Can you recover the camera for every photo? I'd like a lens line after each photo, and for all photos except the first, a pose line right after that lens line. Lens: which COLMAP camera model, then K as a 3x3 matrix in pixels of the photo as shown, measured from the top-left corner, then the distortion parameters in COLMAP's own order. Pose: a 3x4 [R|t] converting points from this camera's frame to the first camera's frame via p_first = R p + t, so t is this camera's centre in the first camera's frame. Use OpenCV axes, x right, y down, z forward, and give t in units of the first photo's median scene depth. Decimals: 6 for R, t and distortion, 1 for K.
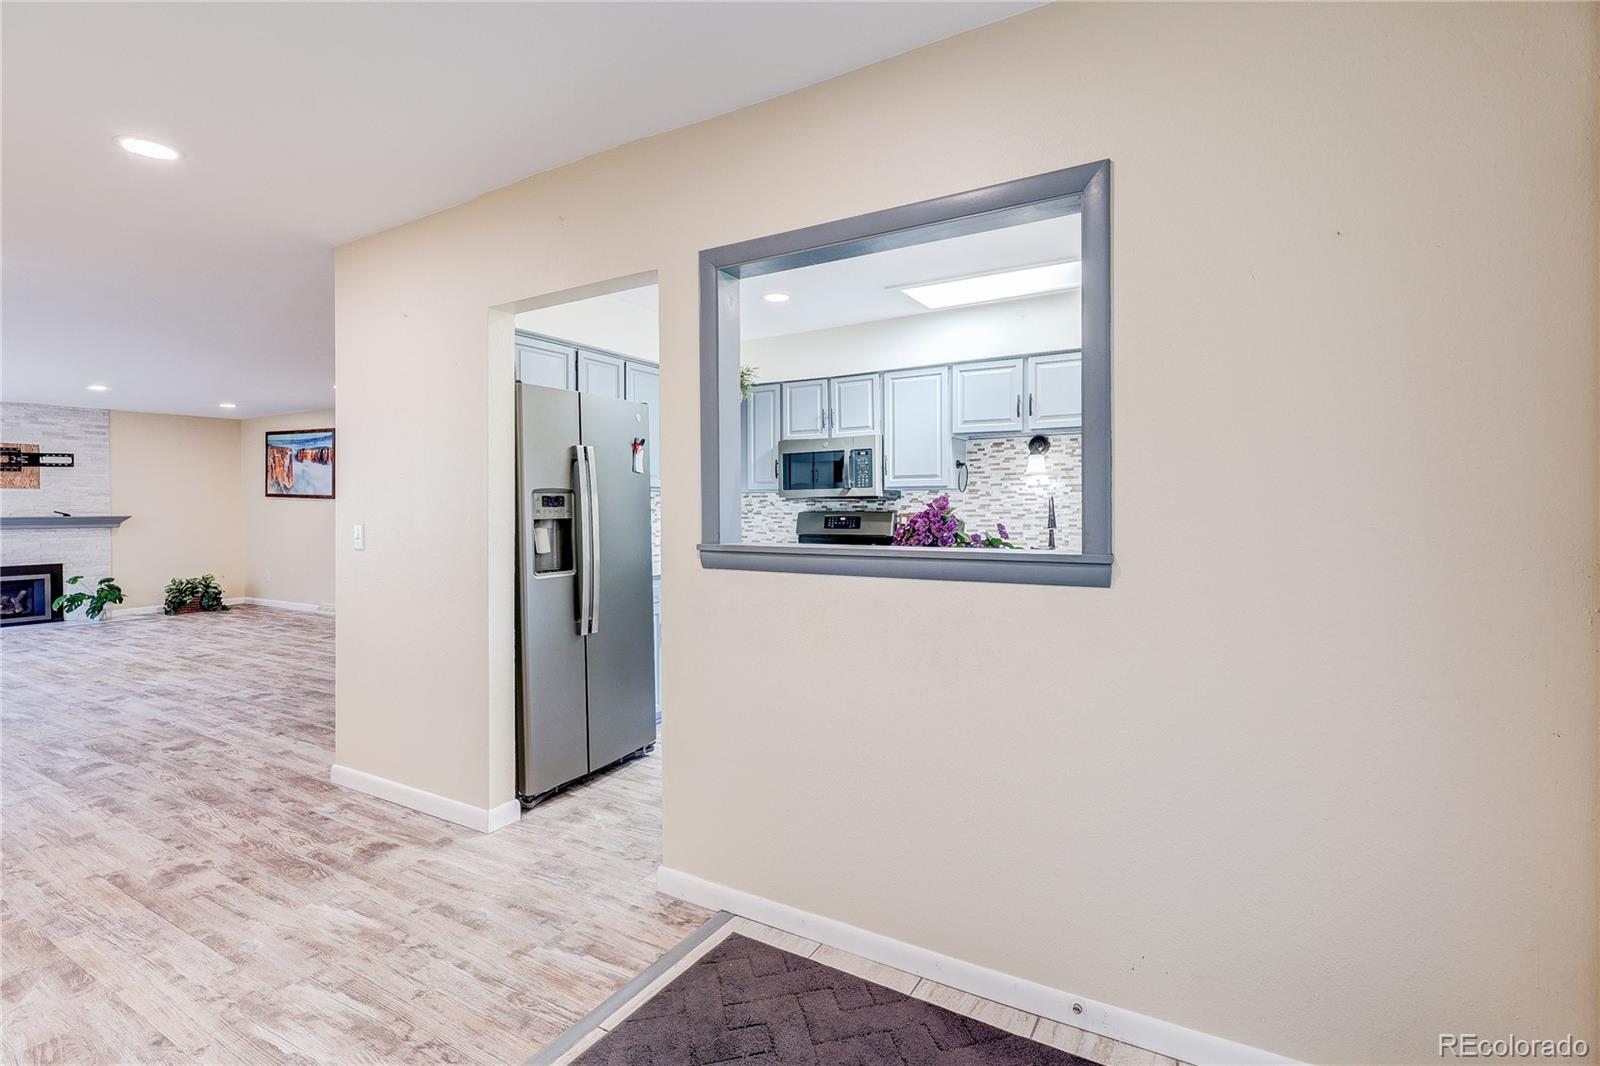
lens RADIAL K [[750.9, 0, 796.2], [0, 750.9, 513.9], [0, 0, 1]] dist [-0.002482, 0.000361]
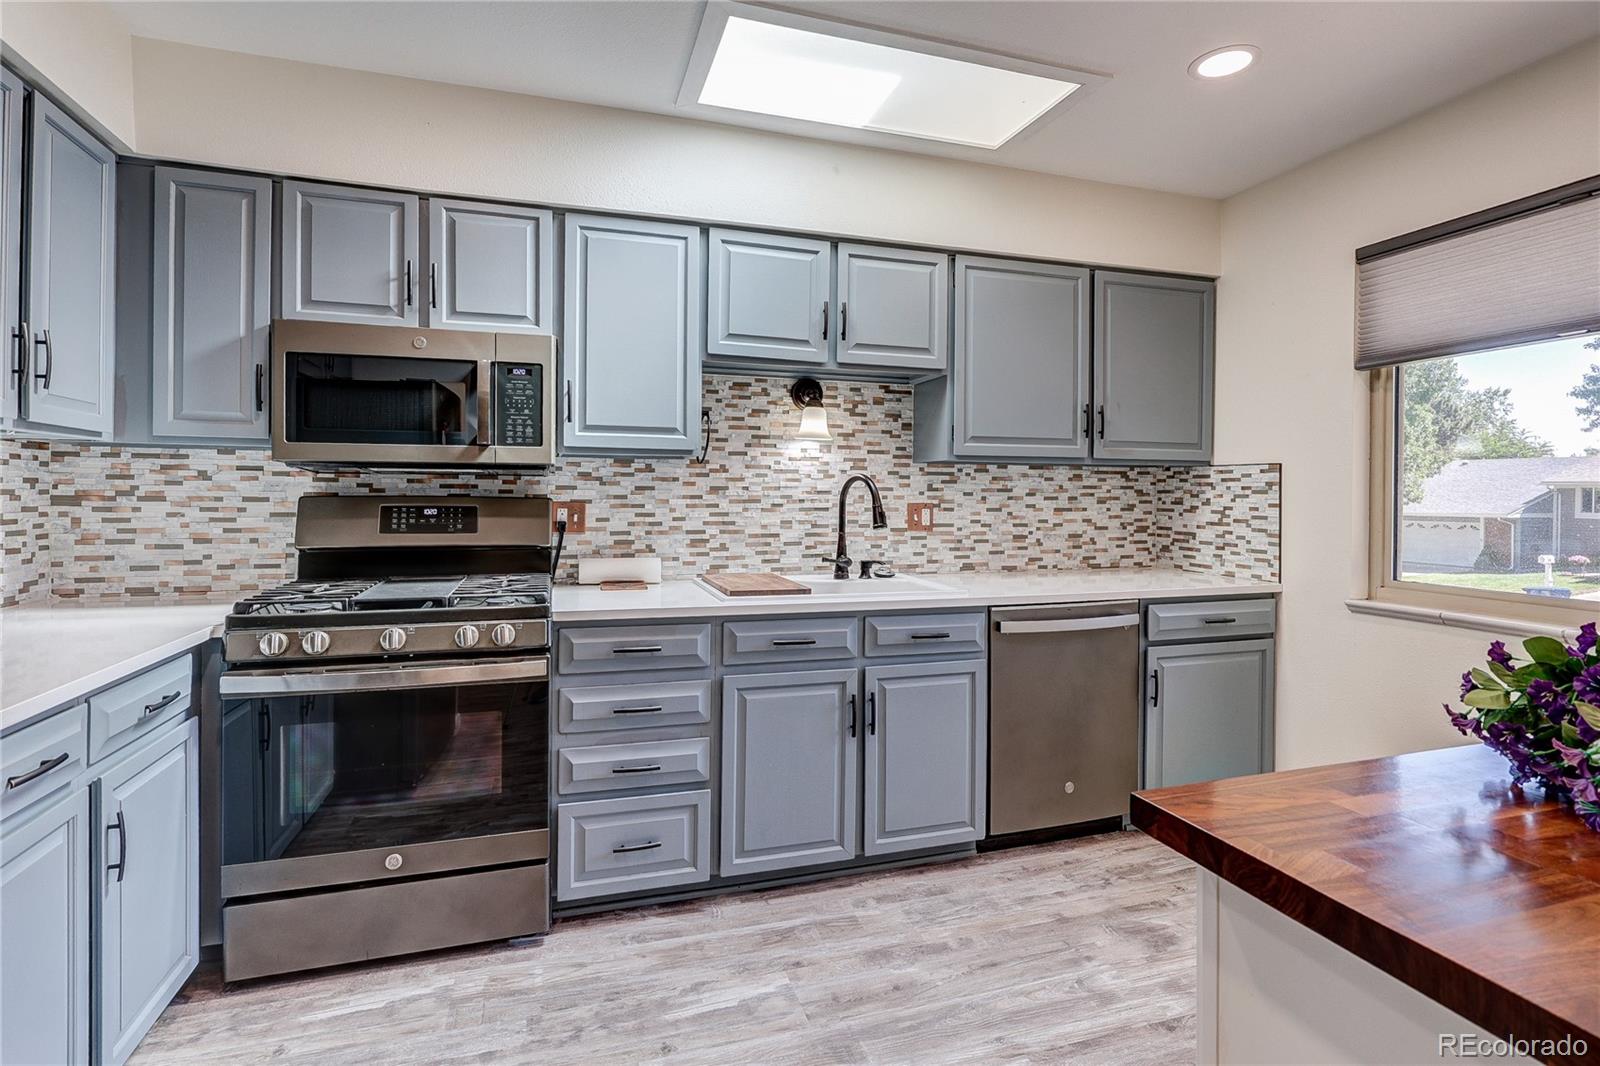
lens RADIAL K [[774.8, 0, 801.0], [0, 774.8, 495.6], [0, 0, 1]] dist [-0.002356, 0.000301]
pose [[0.664938, 0.010749, 0.746822, -0.104649], [-0.006477, 0.999942, -0.008626, -0.000619], [-0.746871, 0.000899, 0.664968, 0.376346]]
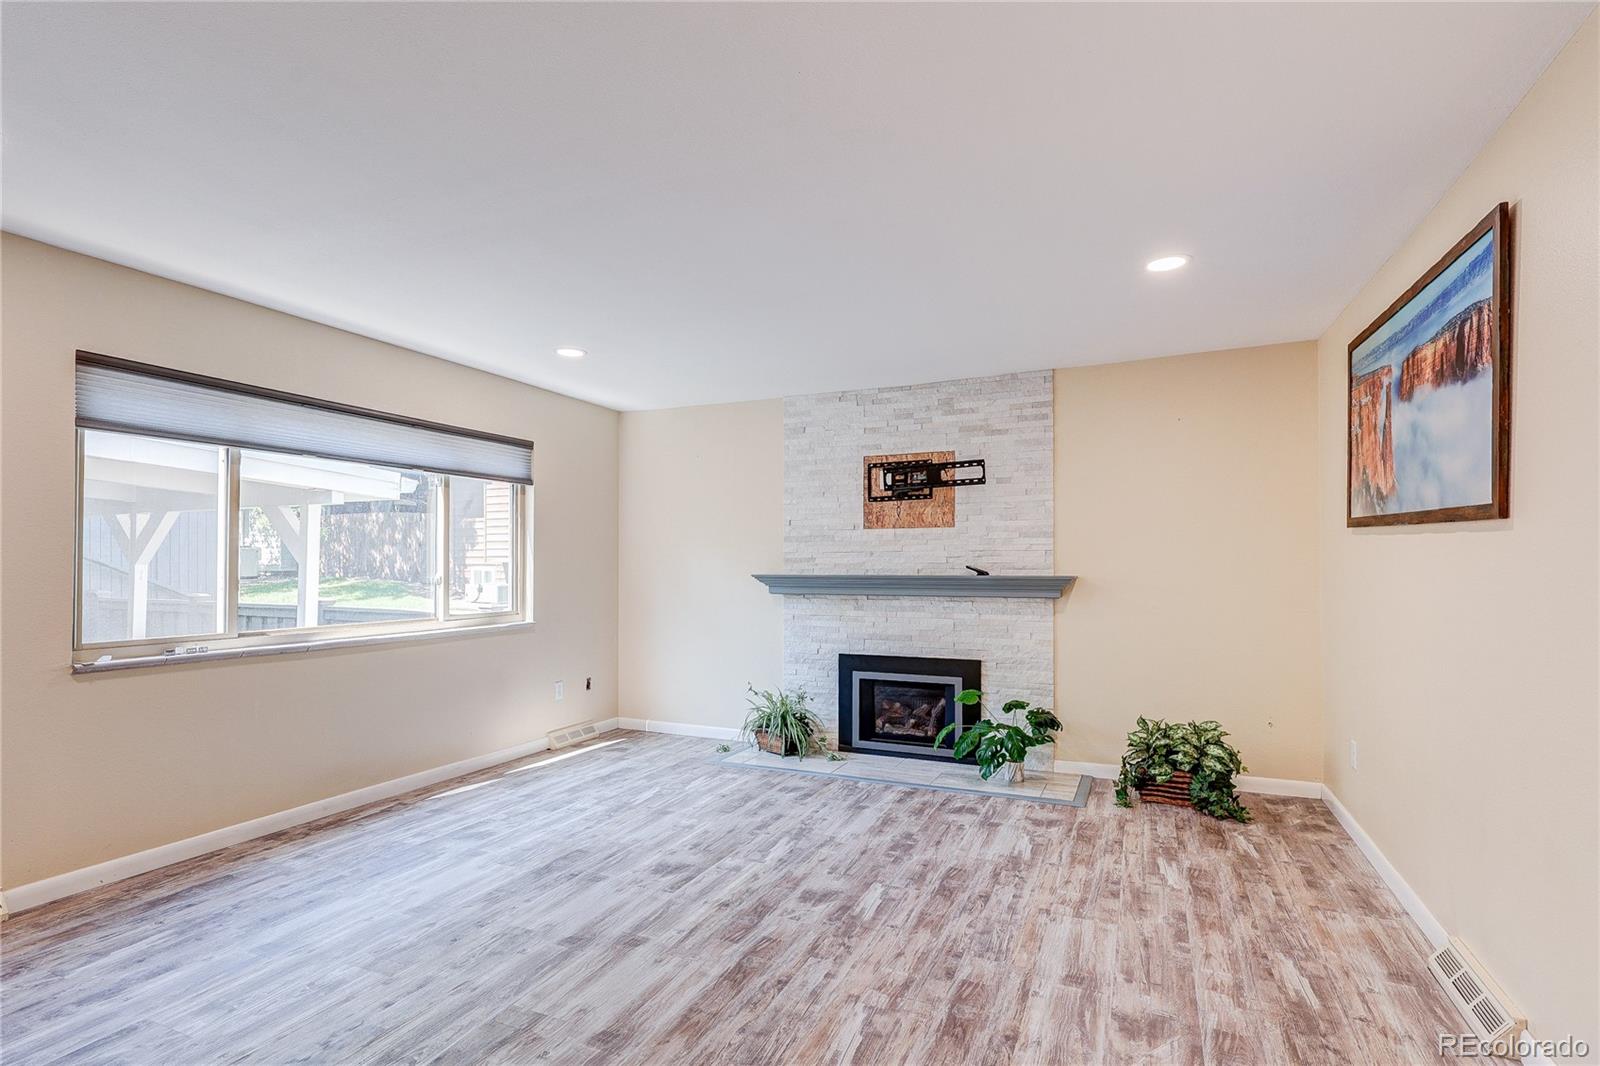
lens RADIAL K [[767.4, 0, 801.5], [0, 767.4, 561.1], [0, 0, 1]] dist [-0.001372, 0.000056]
pose [[0.118507, -0.000996, -0.992953, -0.509330], [-0.007924, 0.999967, -0.001949, -0.006011], [0.992922, 0.008099, 0.118495, 0.944475]]
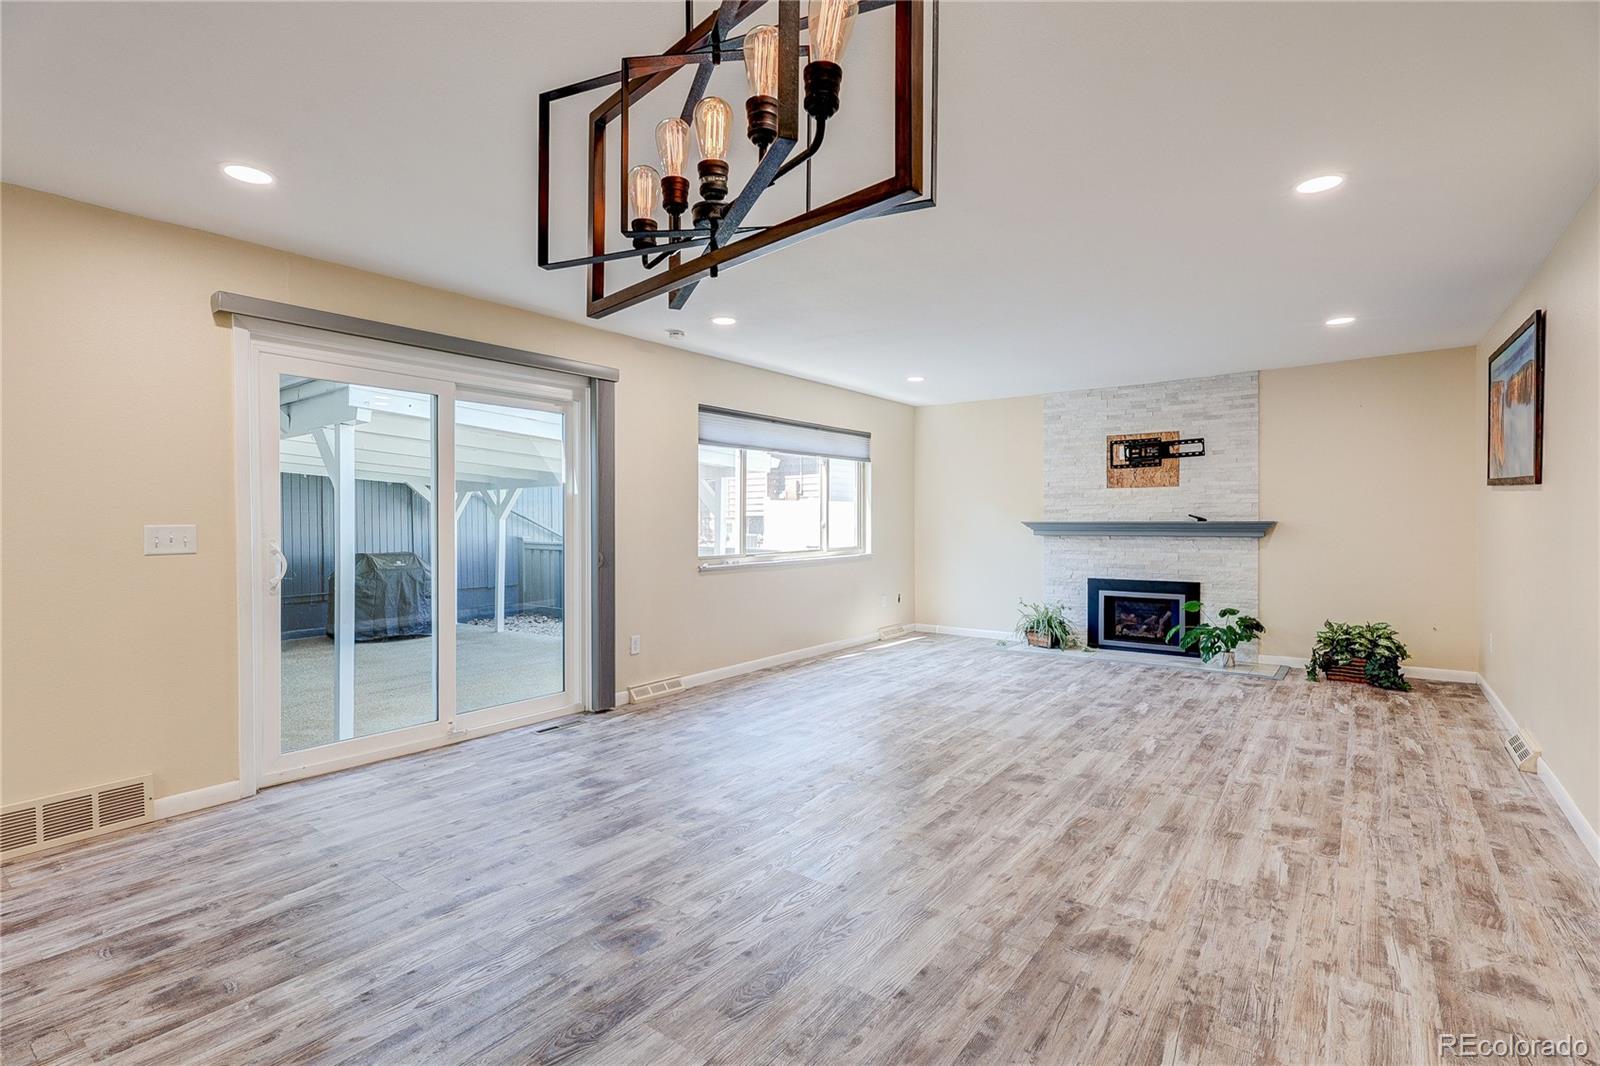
lens RADIAL K [[744.8, 0, 802.7], [0, 744.8, 526.0], [0, 0, 1]] dist [-0.004278, 0.000617]
pose [[-0.107508, 0.014882, -0.994093, -0.210045], [-0.002422, 0.999881, 0.015231, -0.002866], [0.994201, 0.004045, -0.107459, 0.798213]]
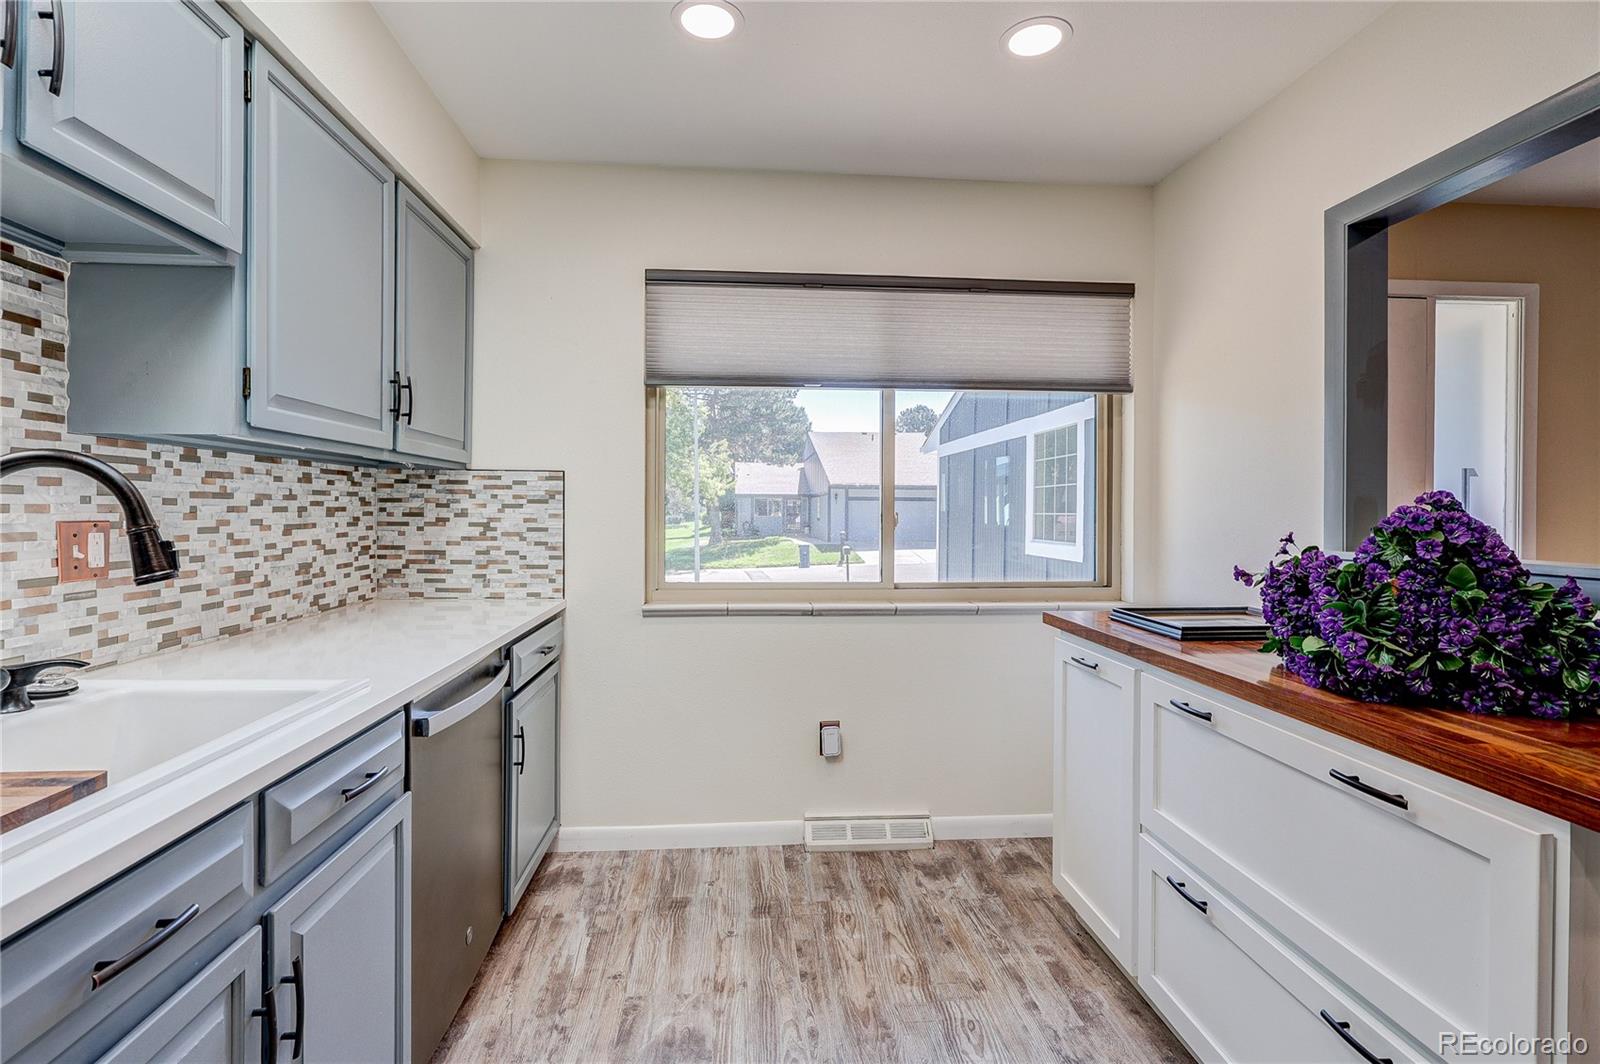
lens RADIAL K [[750.9, 0, 796.2], [0, 750.9, 512.9], [0, 0, 1]] dist [-0.002482, 0.000361]
pose [[-0.581811, 0.002203, 0.813321, -0.001186], [0.005418, 0.999985, 0.001167, -0.001848], [-0.813306, 0.005085, -0.581814, 0.581848]]
